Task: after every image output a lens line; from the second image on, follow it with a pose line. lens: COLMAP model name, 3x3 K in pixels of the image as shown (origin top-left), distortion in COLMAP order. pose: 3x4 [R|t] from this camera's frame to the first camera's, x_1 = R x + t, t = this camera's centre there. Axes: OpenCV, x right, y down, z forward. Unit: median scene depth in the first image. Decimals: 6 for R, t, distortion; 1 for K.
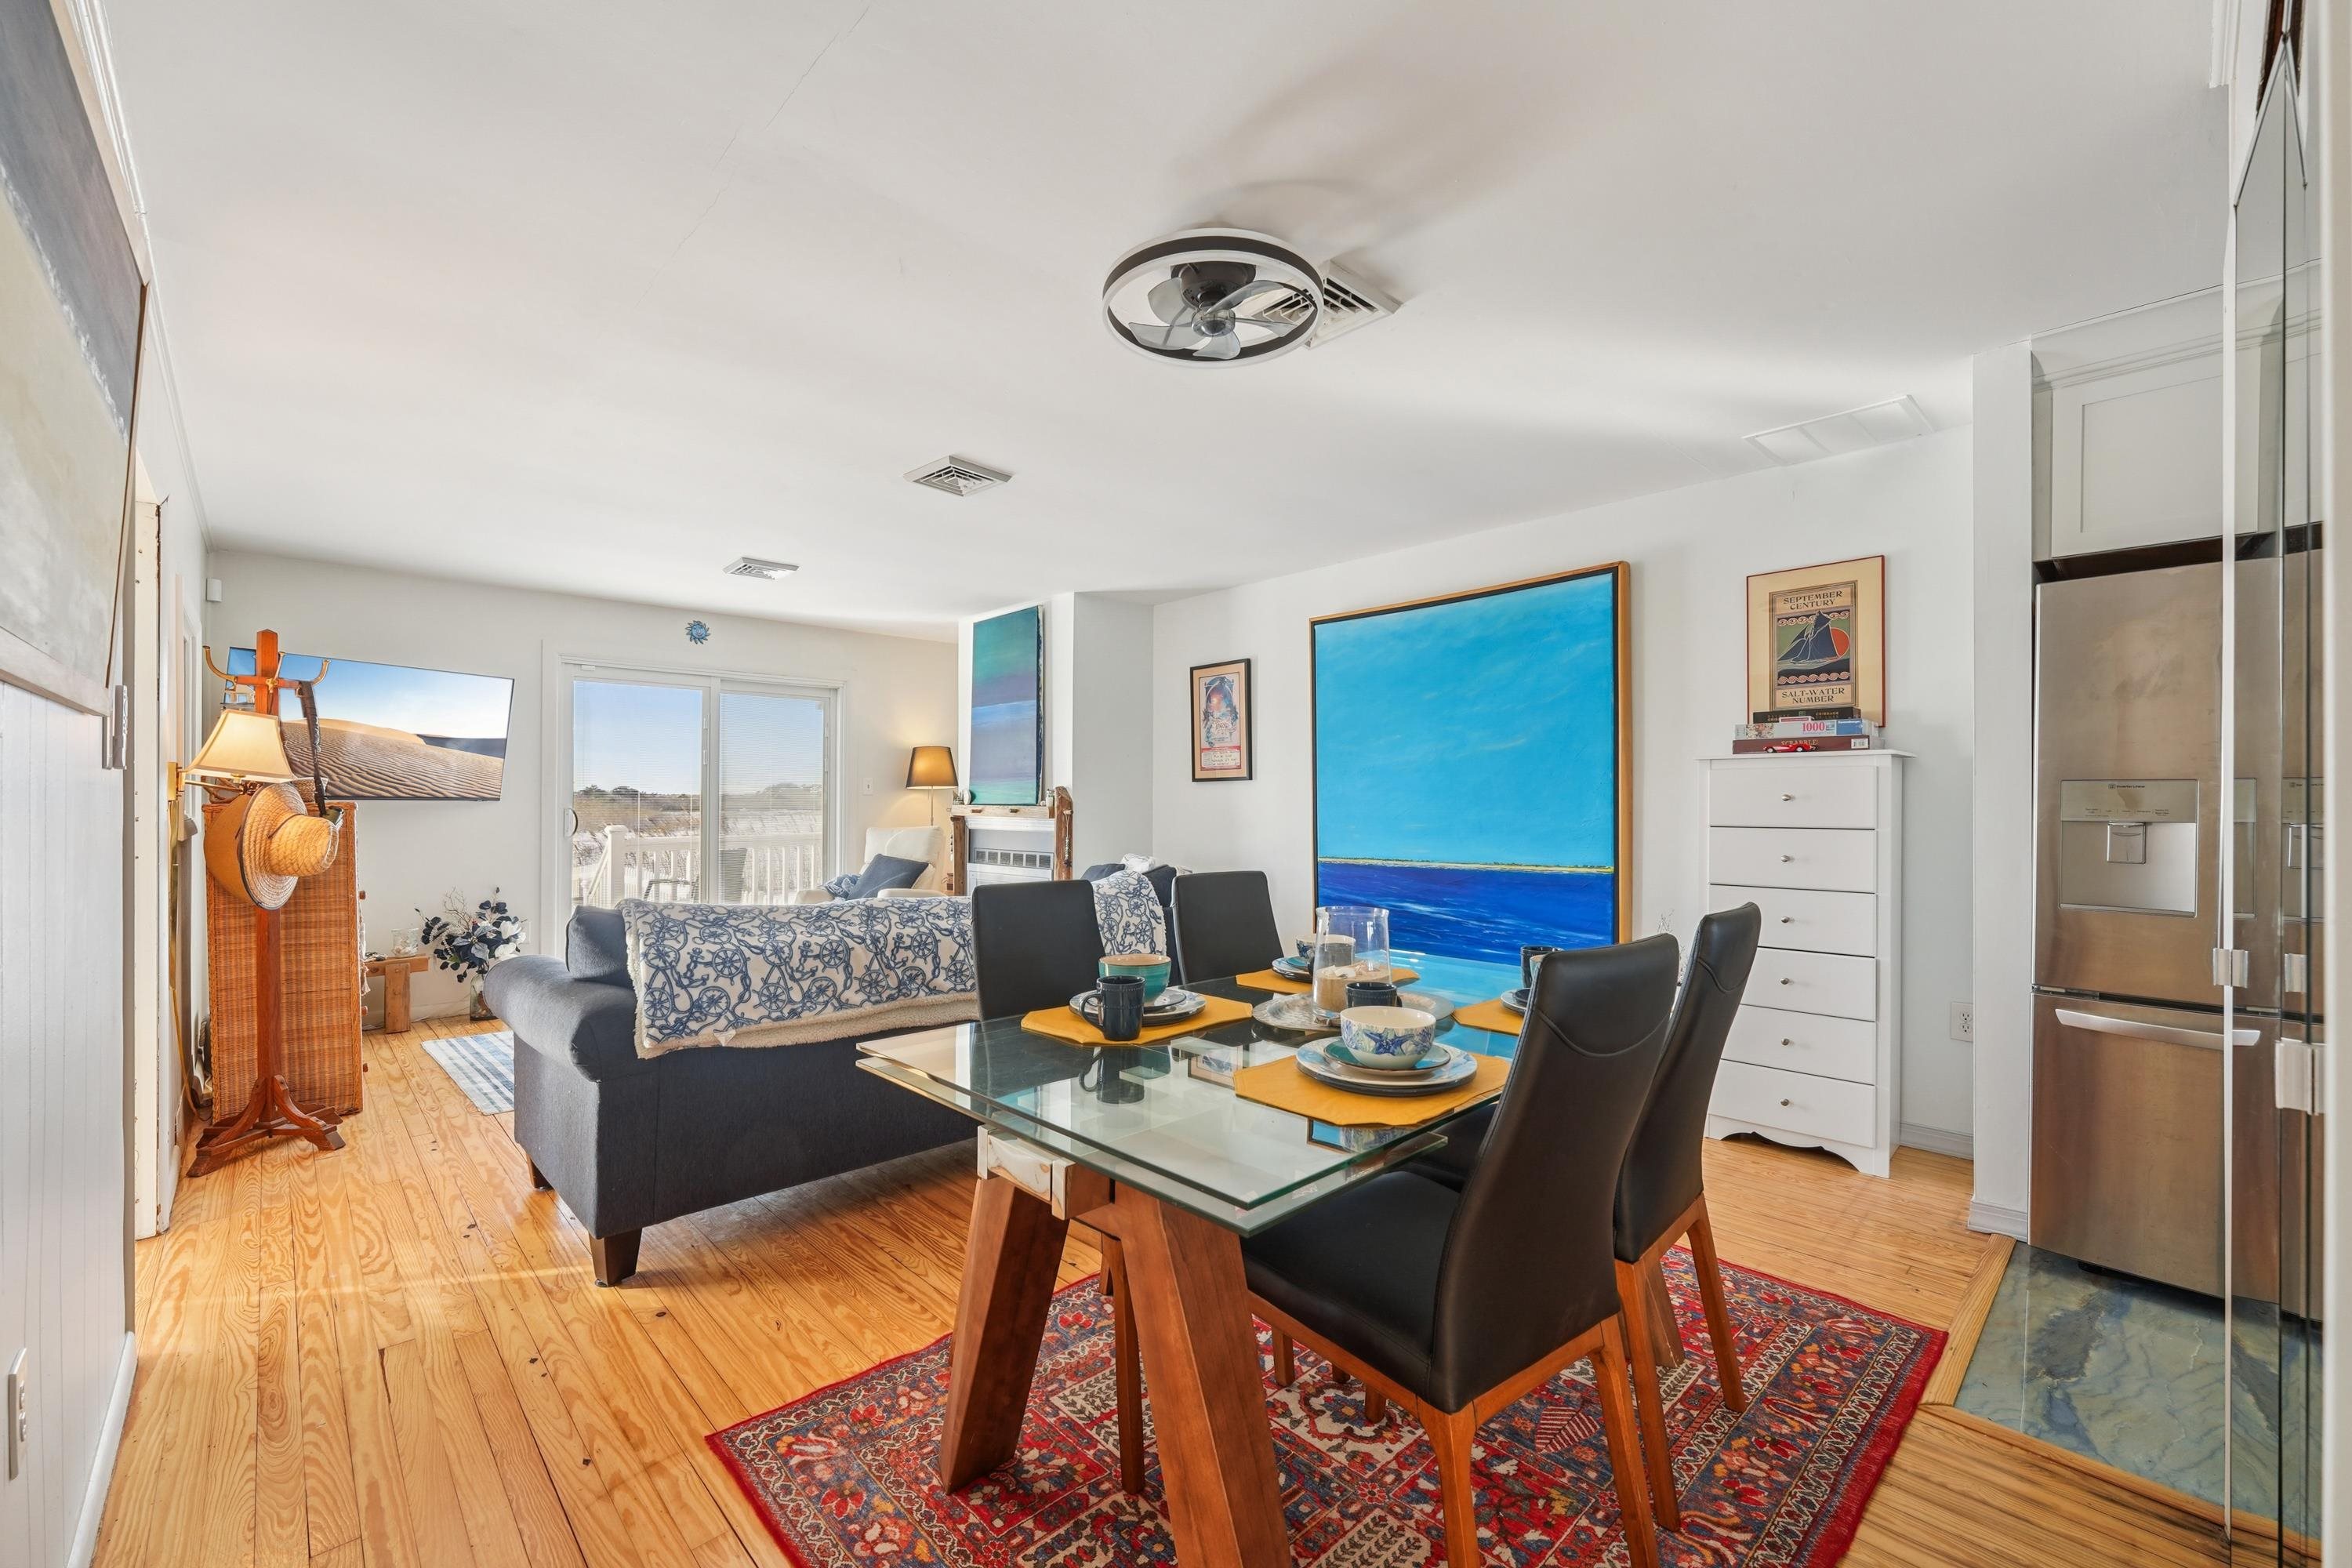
lens RADIAL K [[966.5, 0, 1181.3], [0, 966.5, 790.3], [0, 0, 1]] dist [-0.003761, 0.000323]
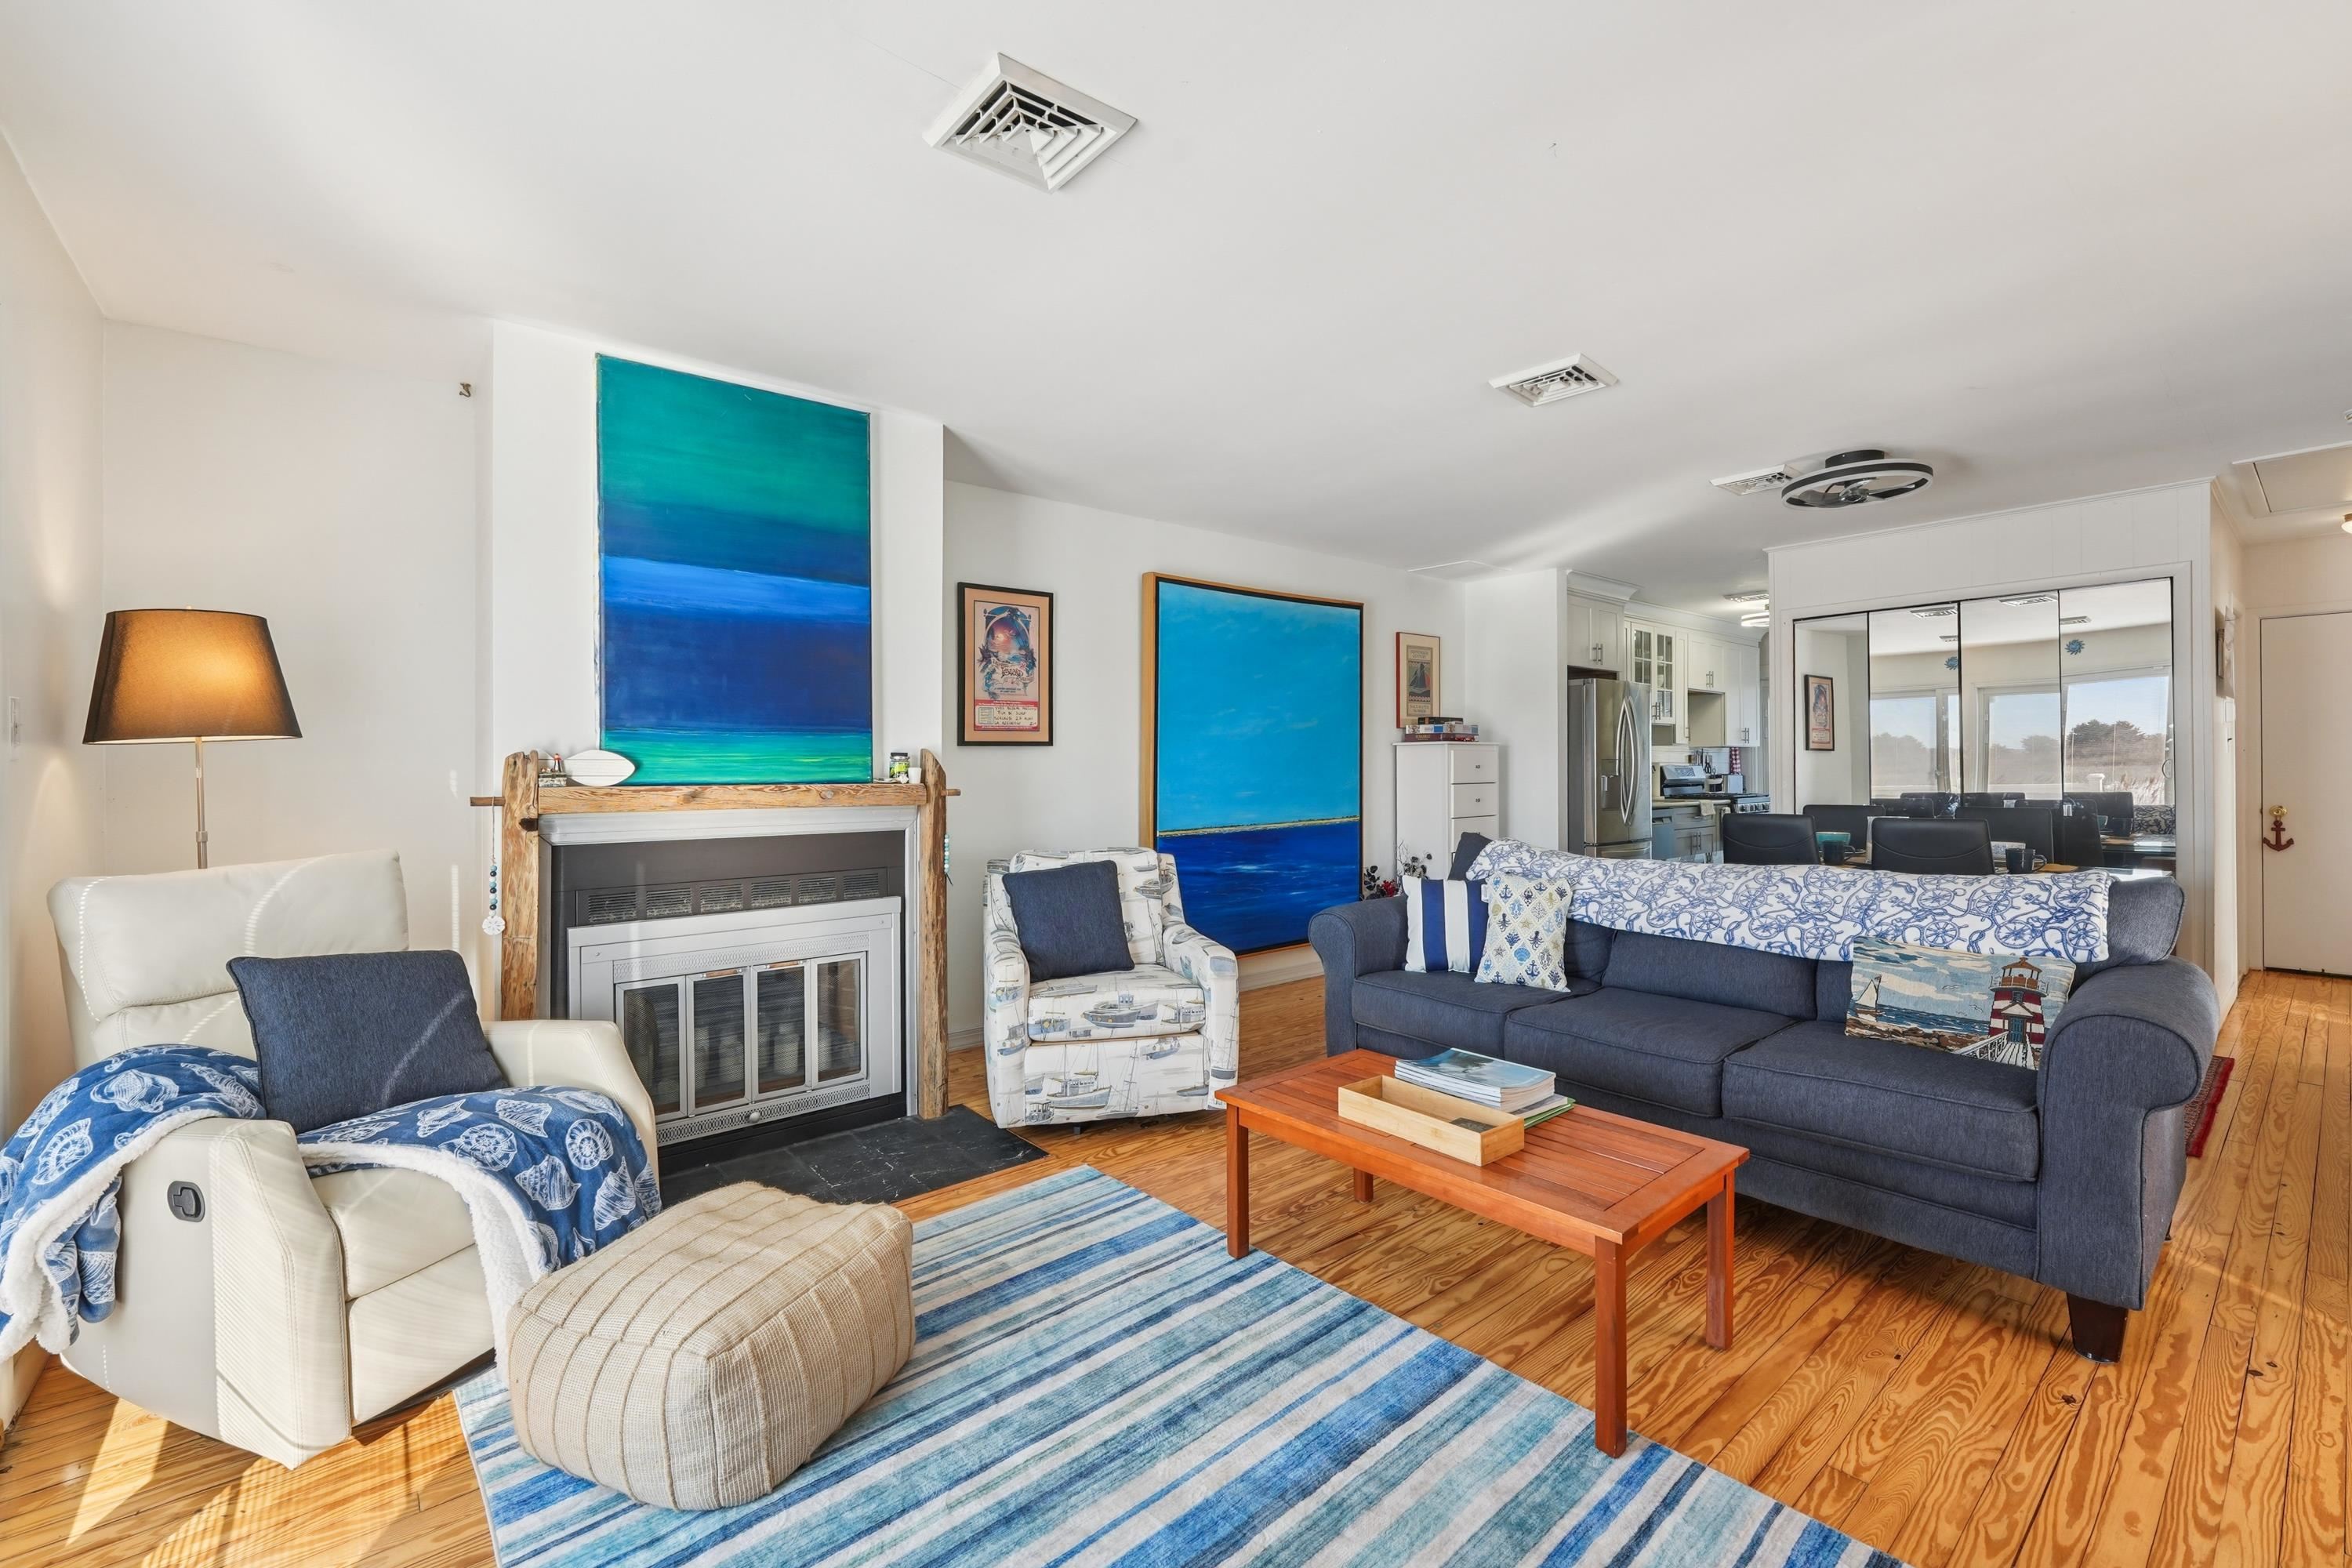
lens RADIAL K [[966.5, 0, 1183.2], [0, 966.5, 766.4], [0, 0, 1]] dist [-0.003761, 0.000323]
pose [[0.067034, -0.000184, 0.997751, -0.708493], [-0.005531, 0.999985, 0.000556, 0.005053], [-0.997735, -0.005556, 0.067032, 0.825862]]
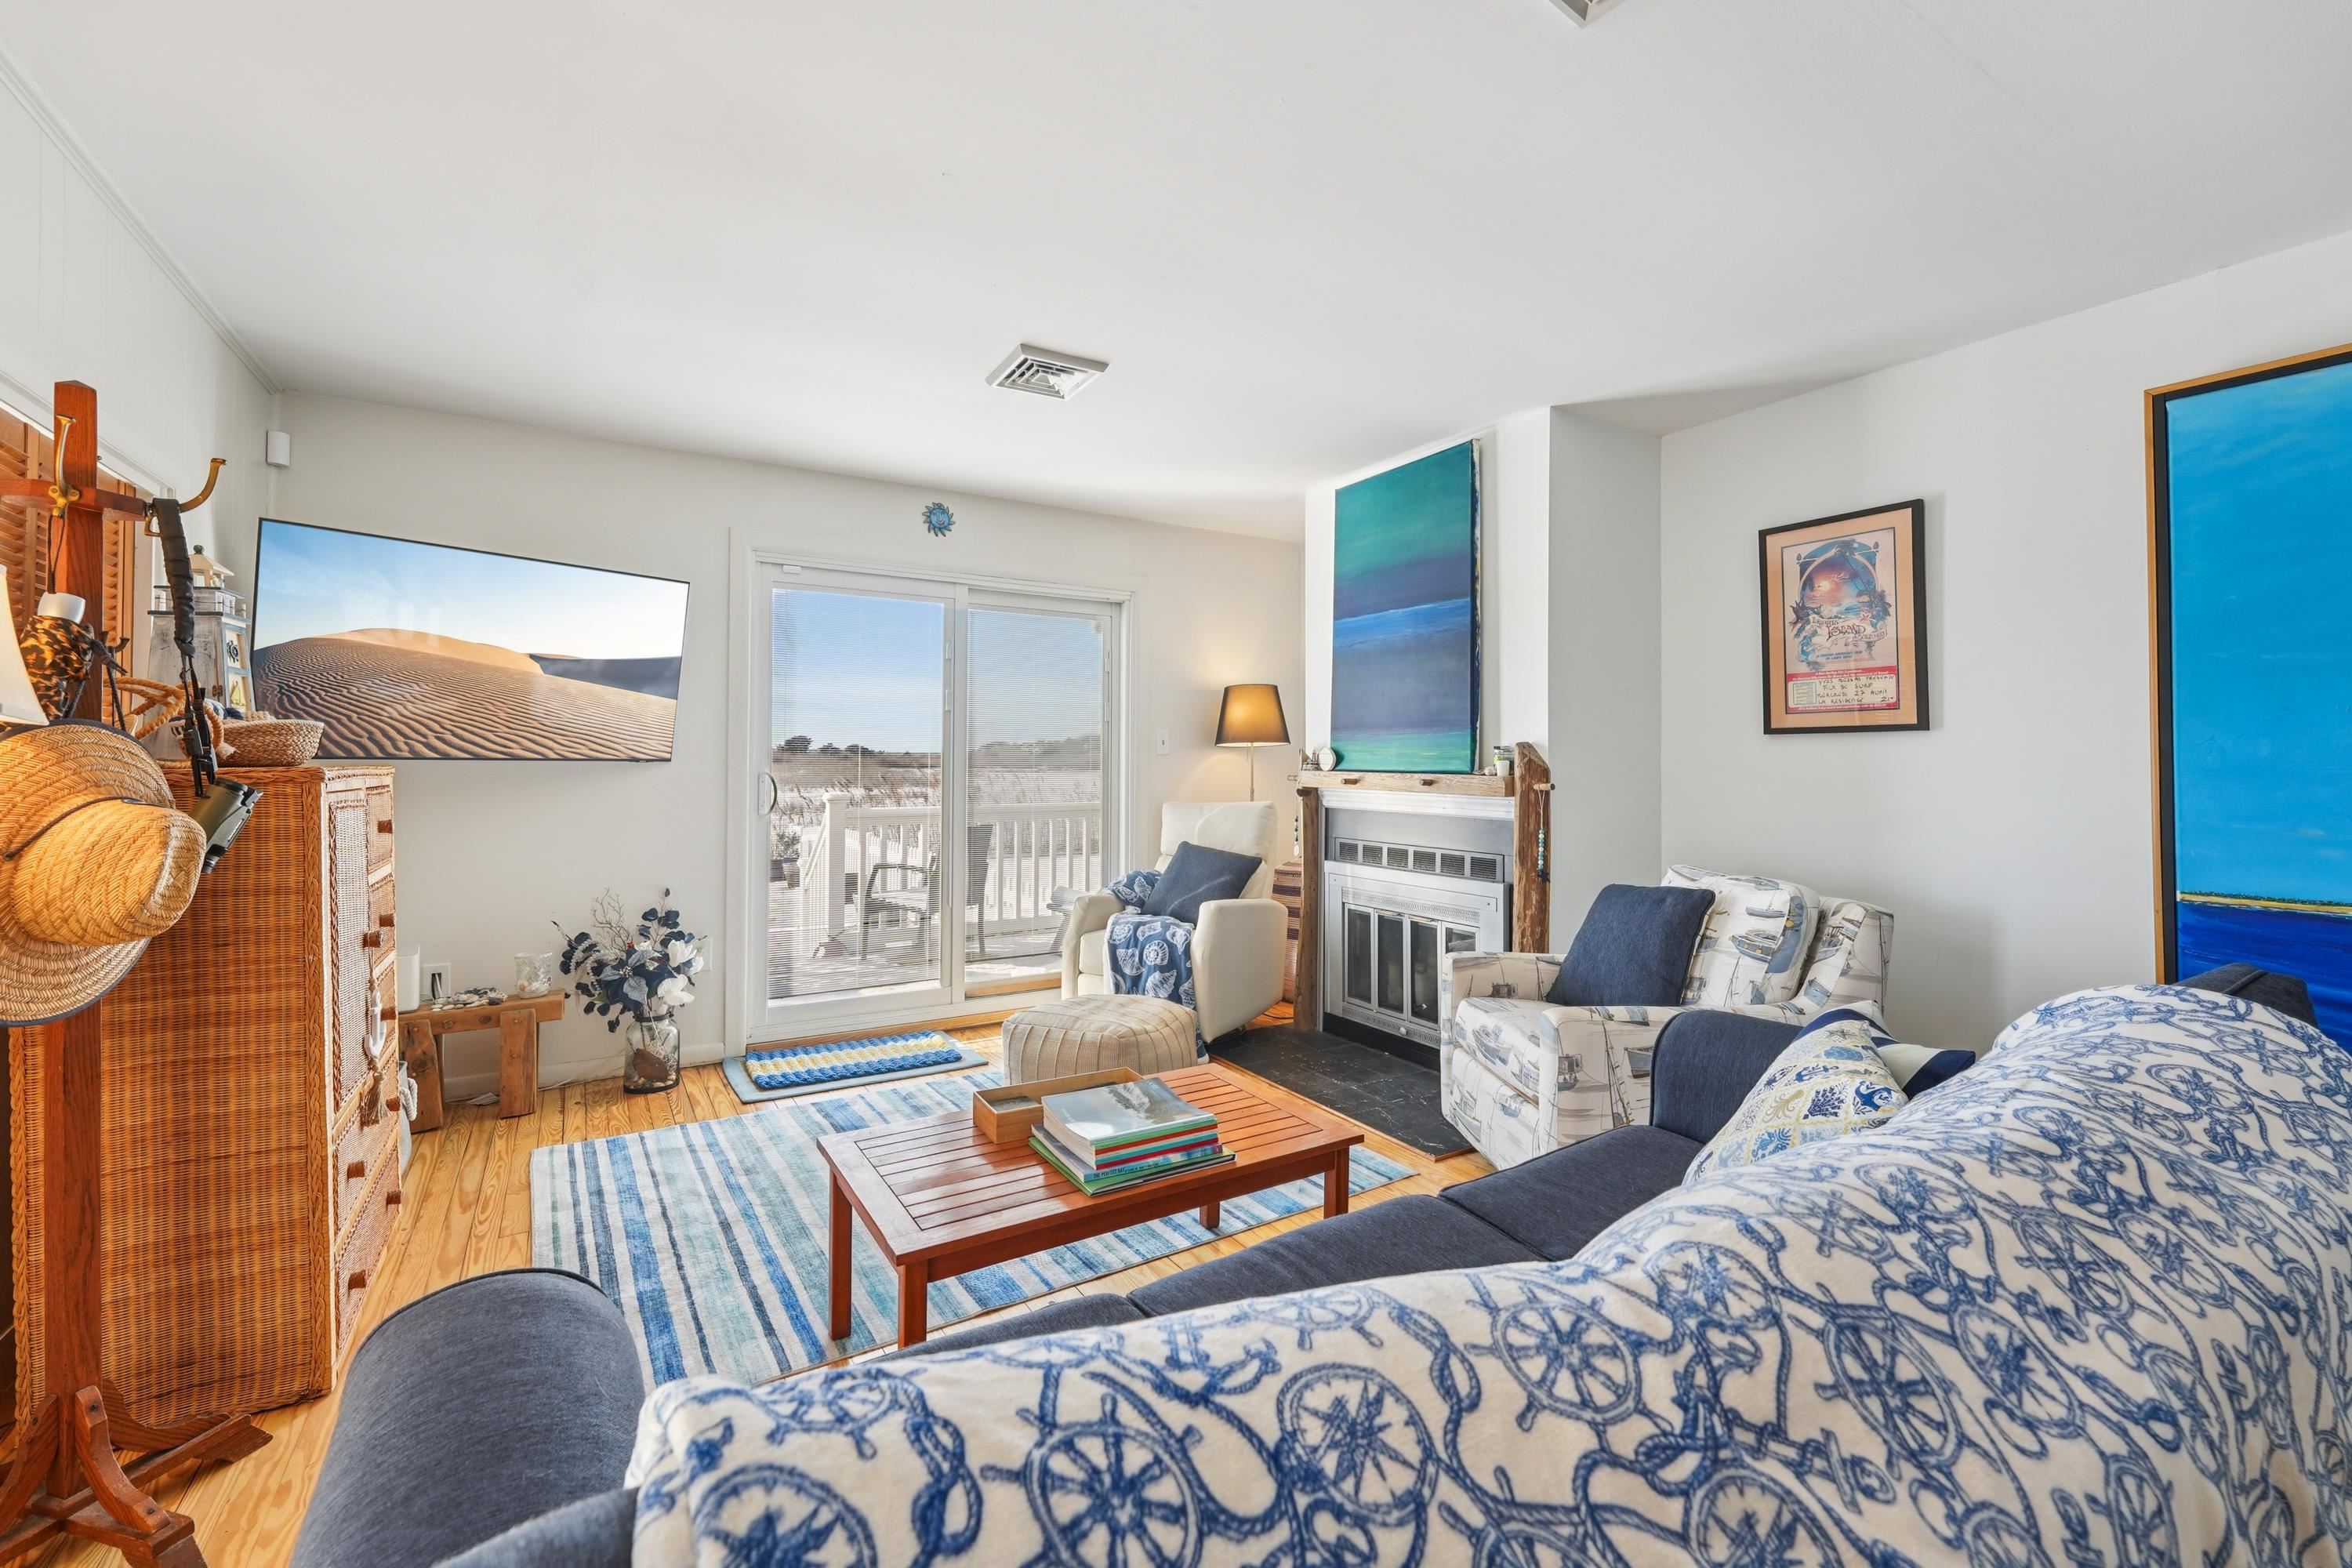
lens RADIAL K [[966.5, 0, 1191.4], [0, 966.5, 749.4], [0, 0, 1]] dist [-0.003761, 0.000323]
pose [[0.982088, 0.003263, -0.188393, -0.218584], [-0.003297, 0.999995, 0.000133, 0.000953], [0.188392, 0.000490, 0.982094, 0.403100]]
